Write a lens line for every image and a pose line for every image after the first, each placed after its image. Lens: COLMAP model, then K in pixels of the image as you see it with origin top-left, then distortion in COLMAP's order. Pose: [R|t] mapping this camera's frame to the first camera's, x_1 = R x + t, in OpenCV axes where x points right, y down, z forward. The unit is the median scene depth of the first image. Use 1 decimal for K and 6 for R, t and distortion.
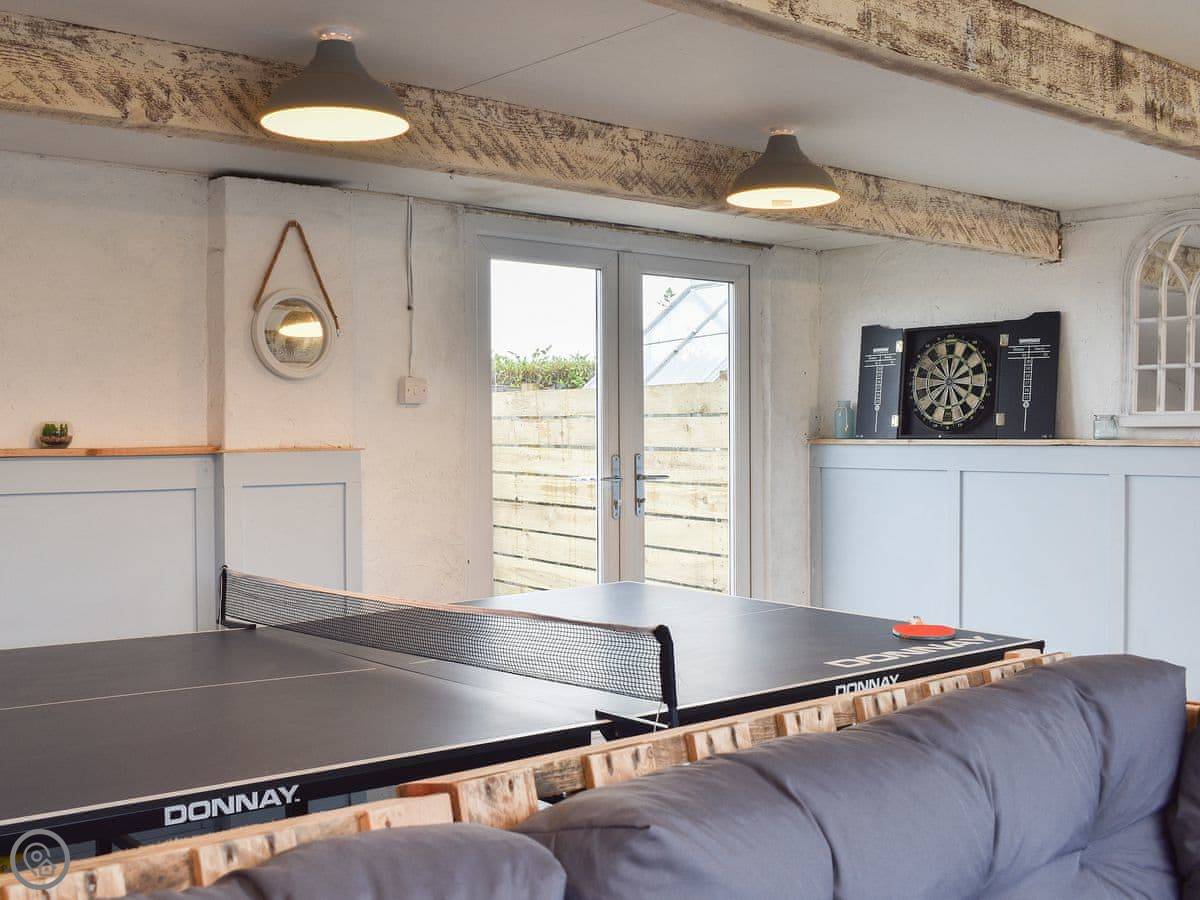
lens RADIAL K [[1345.7, 0, 516.0], [0, 1345.7, 451.8], [0, 0, 1]] dist [-0.054967, -0.027138]
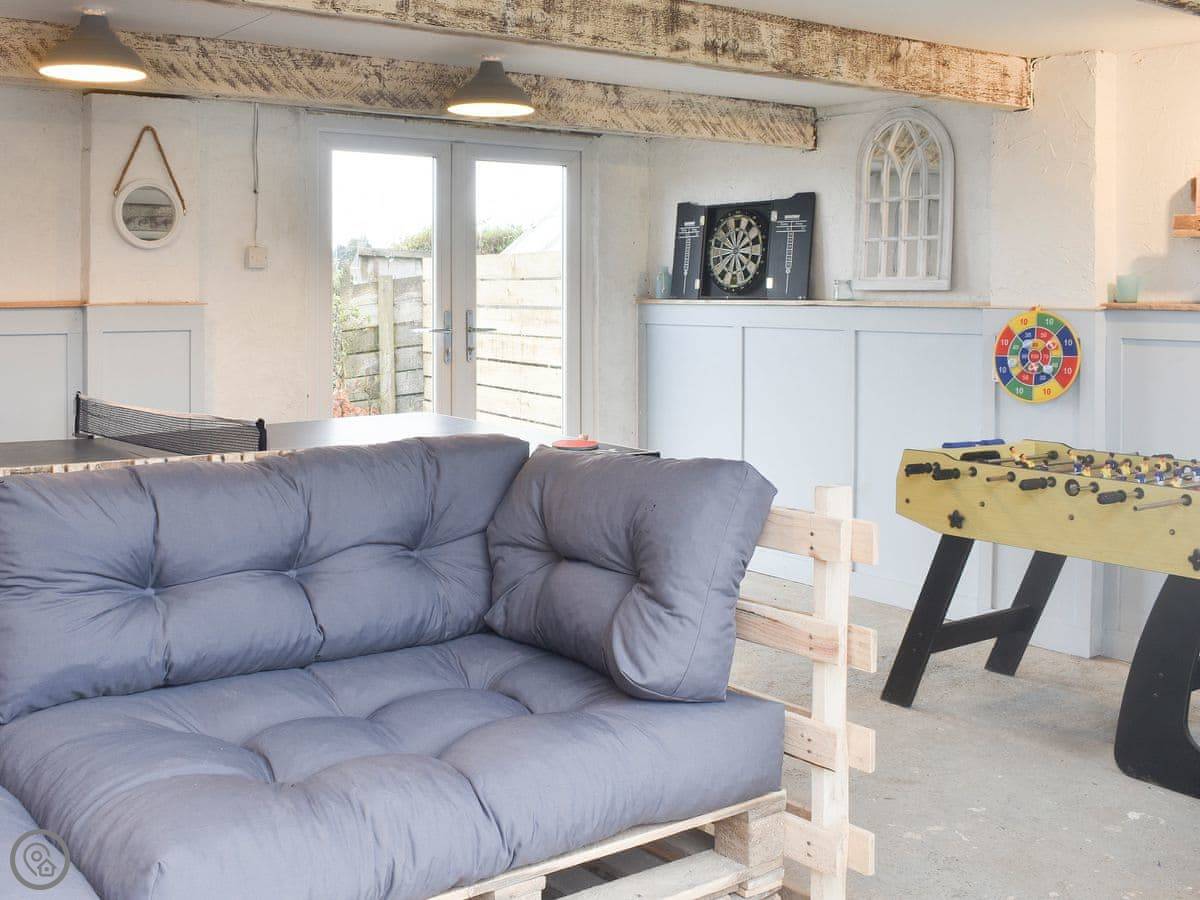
lens RADIAL K [[1346.2, 0, 497.3], [0, 1346.2, 331.4], [0, 0, 1]] dist [-0.092884, 0.028316]
pose [[0.996800, 0.007892, -0.079545, 0.238531], [-0.006950, 0.999902, 0.012114, 0.006340], [0.079633, -0.011522, 0.996758, -0.223258]]
